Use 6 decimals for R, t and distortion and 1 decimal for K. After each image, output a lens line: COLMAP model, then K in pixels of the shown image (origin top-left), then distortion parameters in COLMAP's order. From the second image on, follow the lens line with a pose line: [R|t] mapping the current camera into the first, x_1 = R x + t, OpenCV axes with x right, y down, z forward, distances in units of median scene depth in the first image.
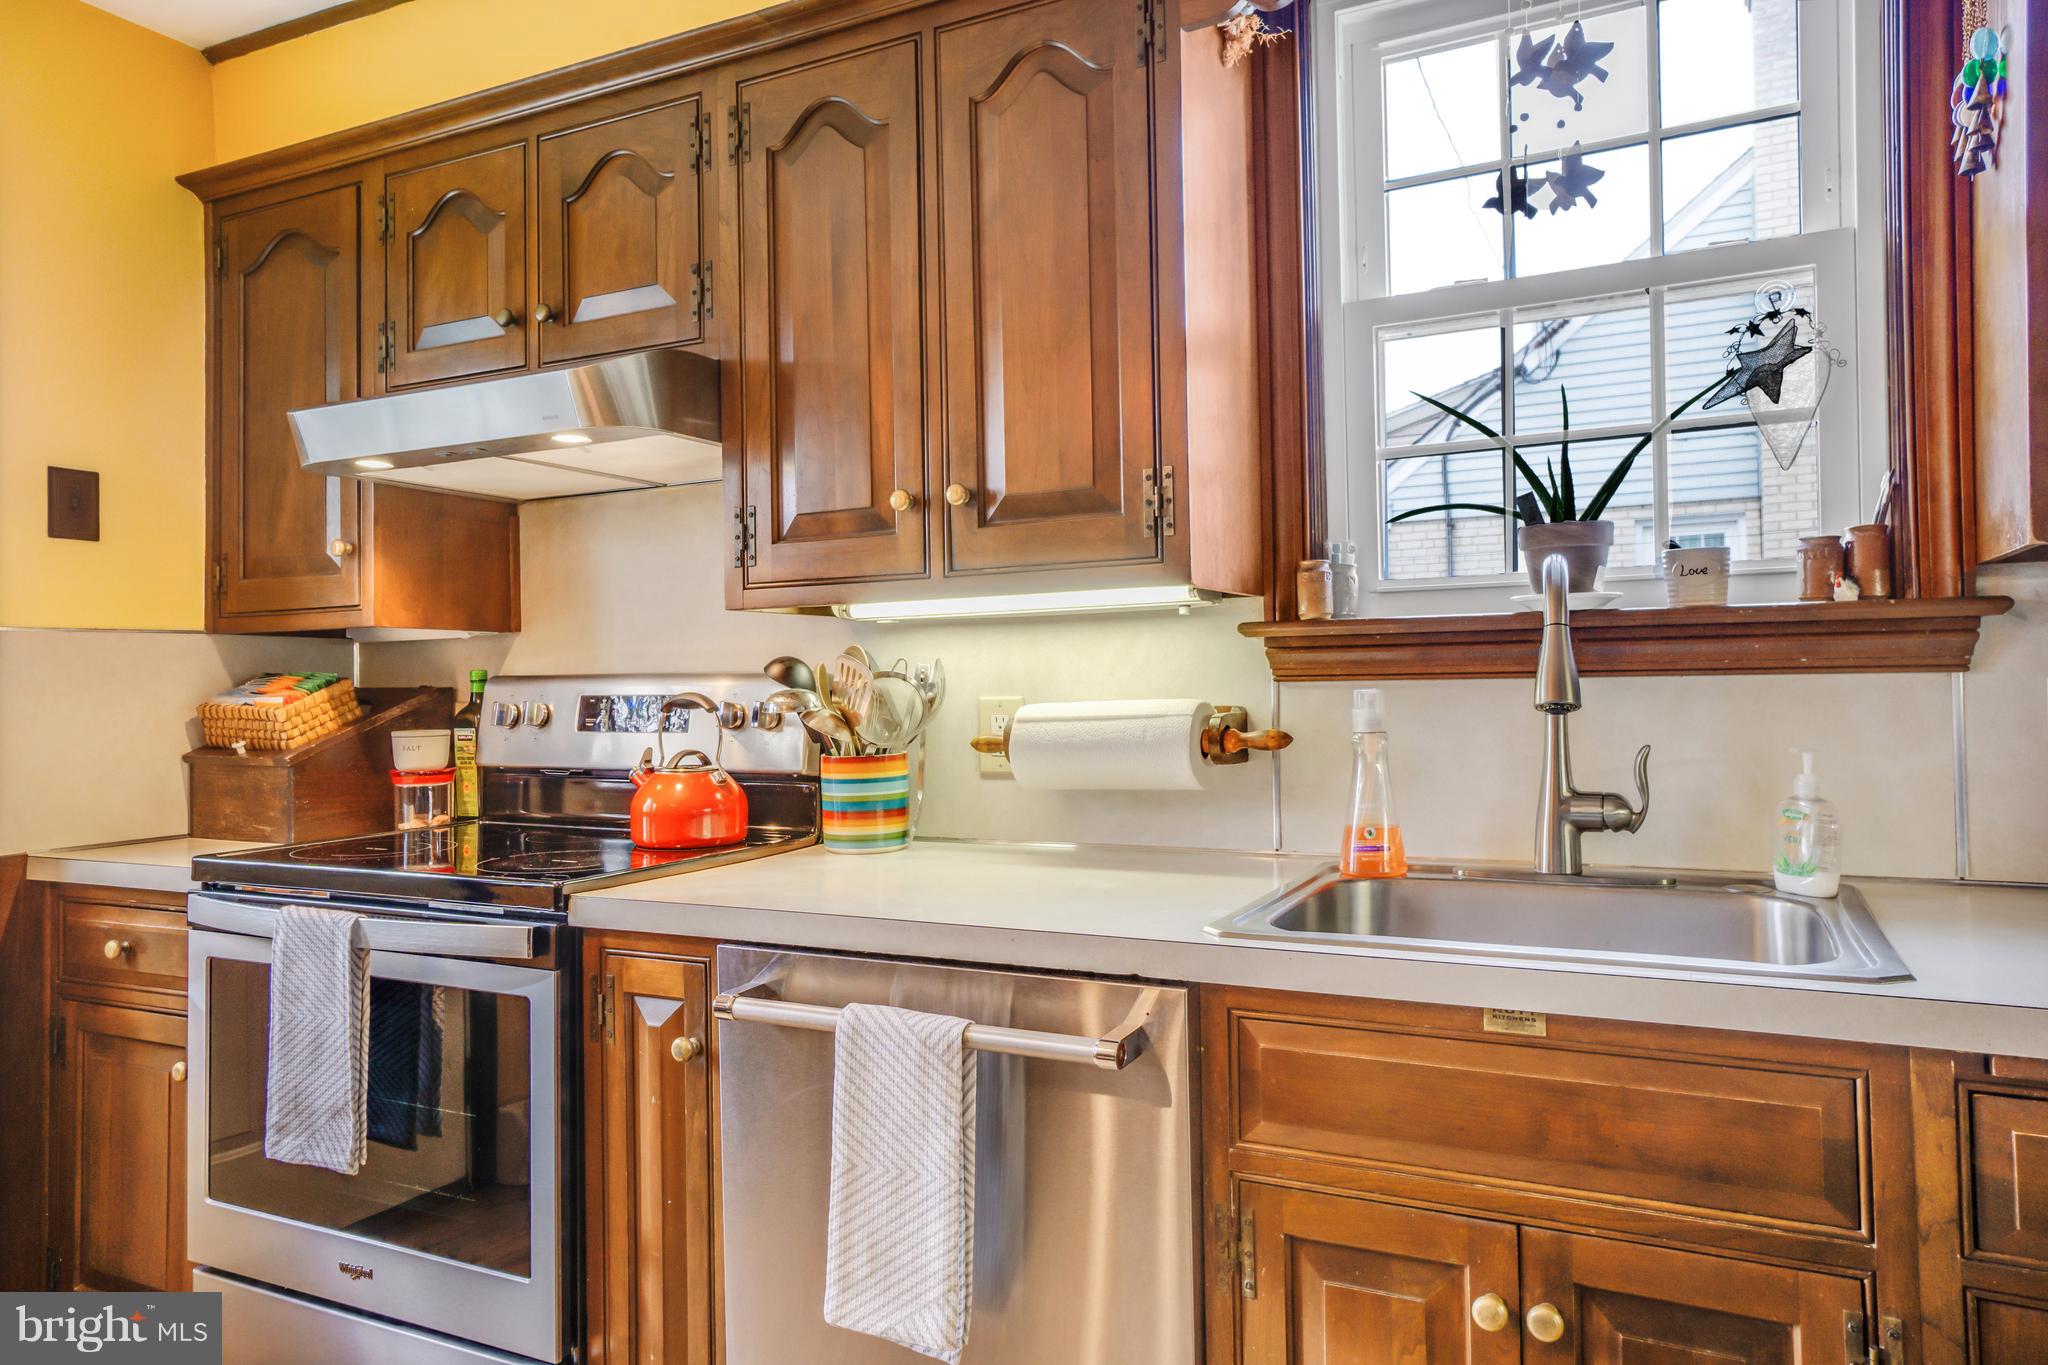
lens RADIAL K [[1409.0, 0, 1024.0], [0, 1409.0, 682.5], [0, 0, 1]] dist [0.002138, 0.000746]
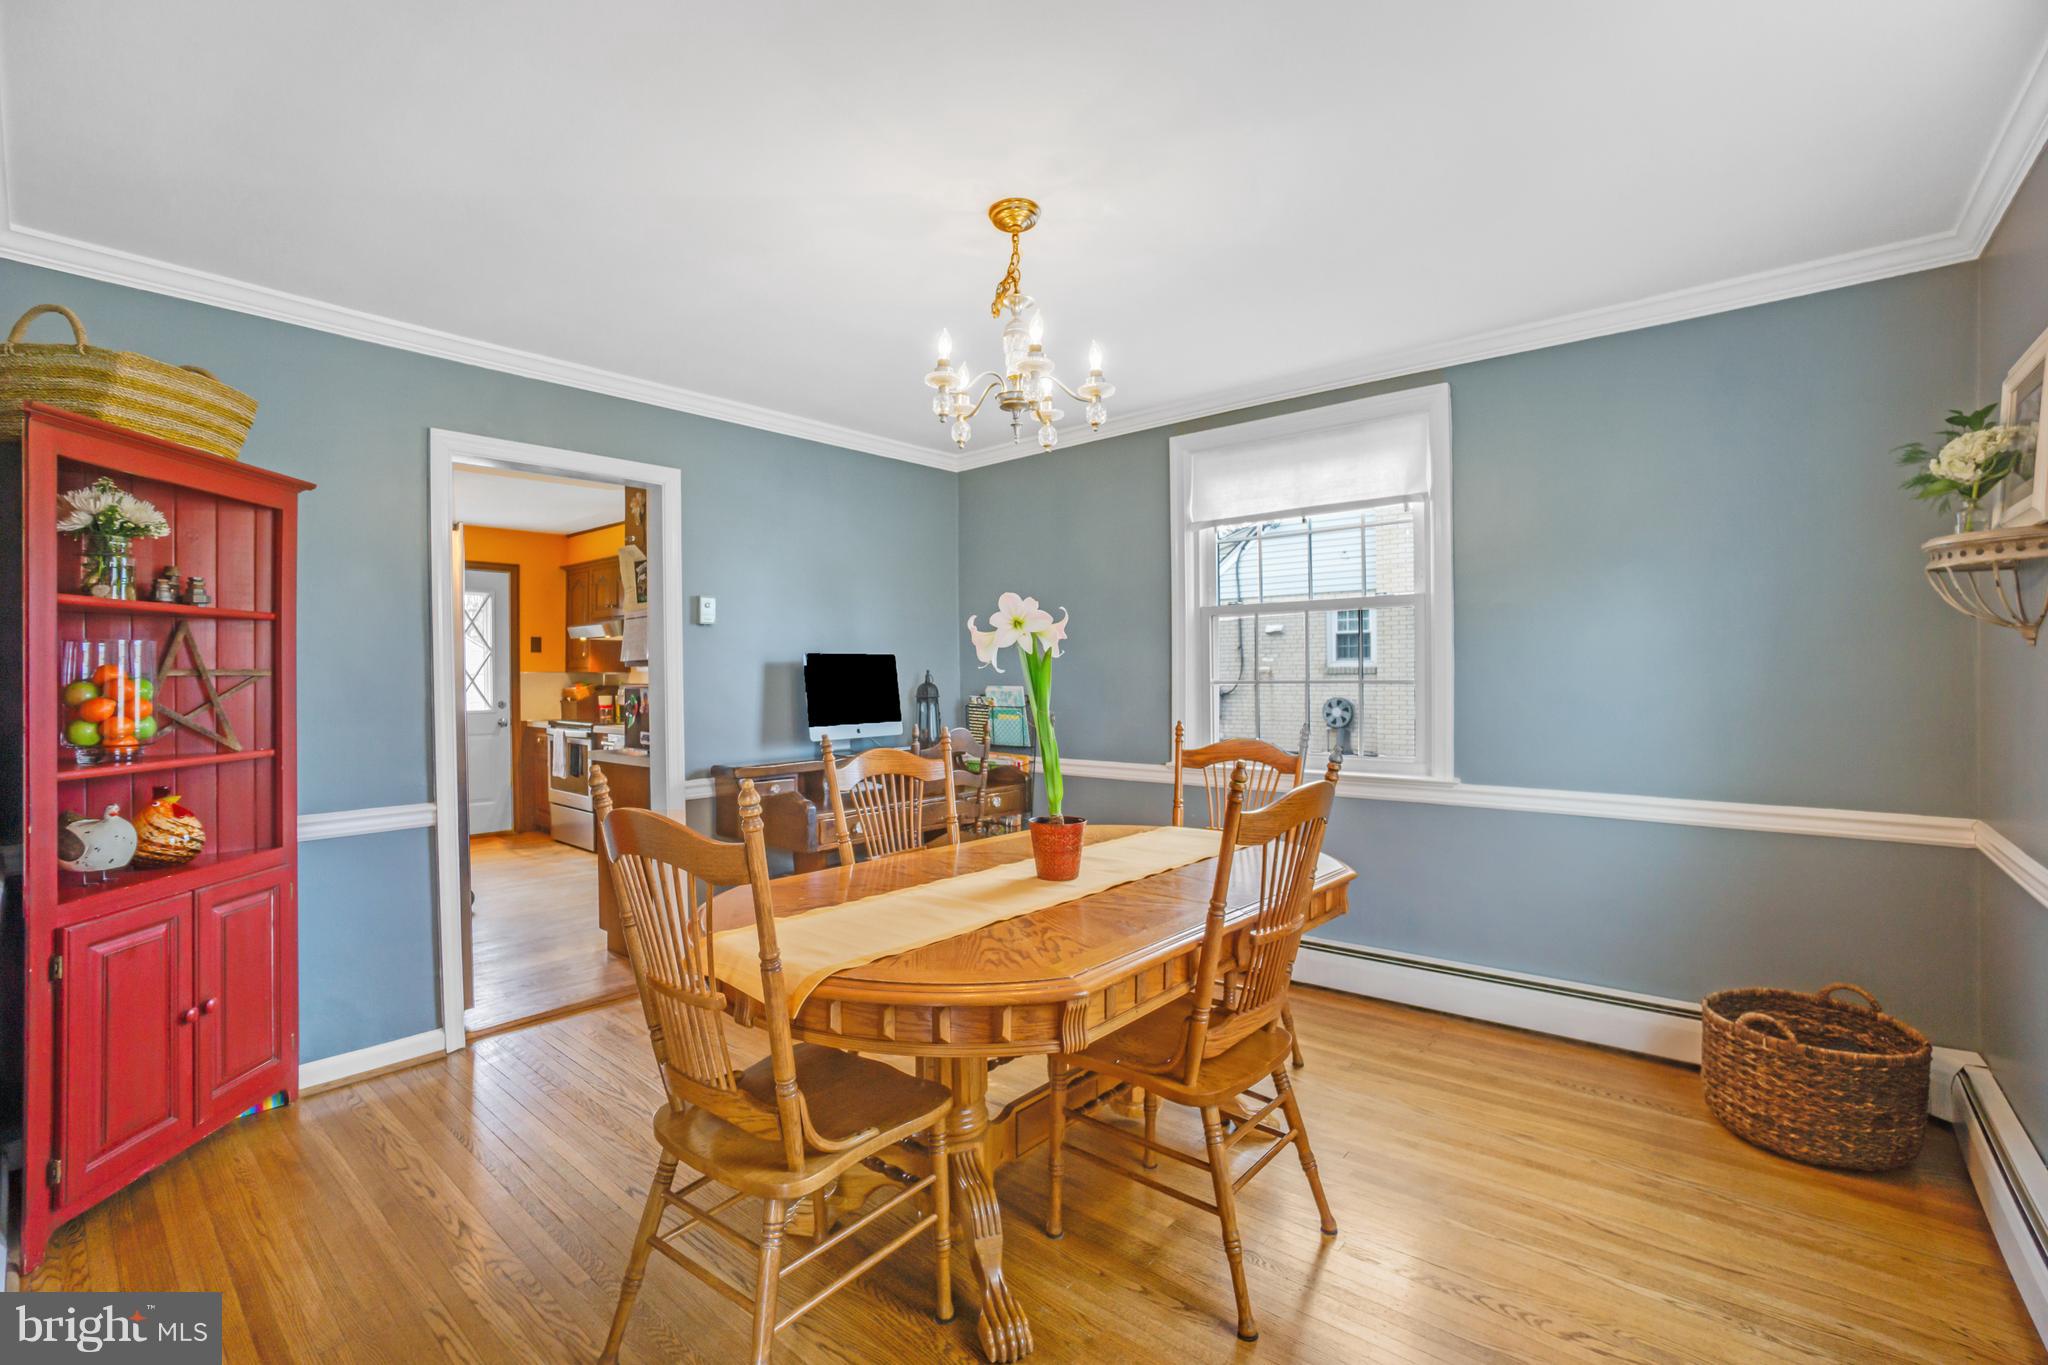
lens RADIAL K [[899.7, 0, 1024.0], [0, 899.7, 682.5], [0, 0, 1]] dist [-0.020780, 0.000075]
pose [[0.974195, 0.012230, -0.225375, 1.435065], [-0.009286, 0.999857, 0.014118, -0.057139], [0.225516, -0.011661, 0.974170, -1.377169]]
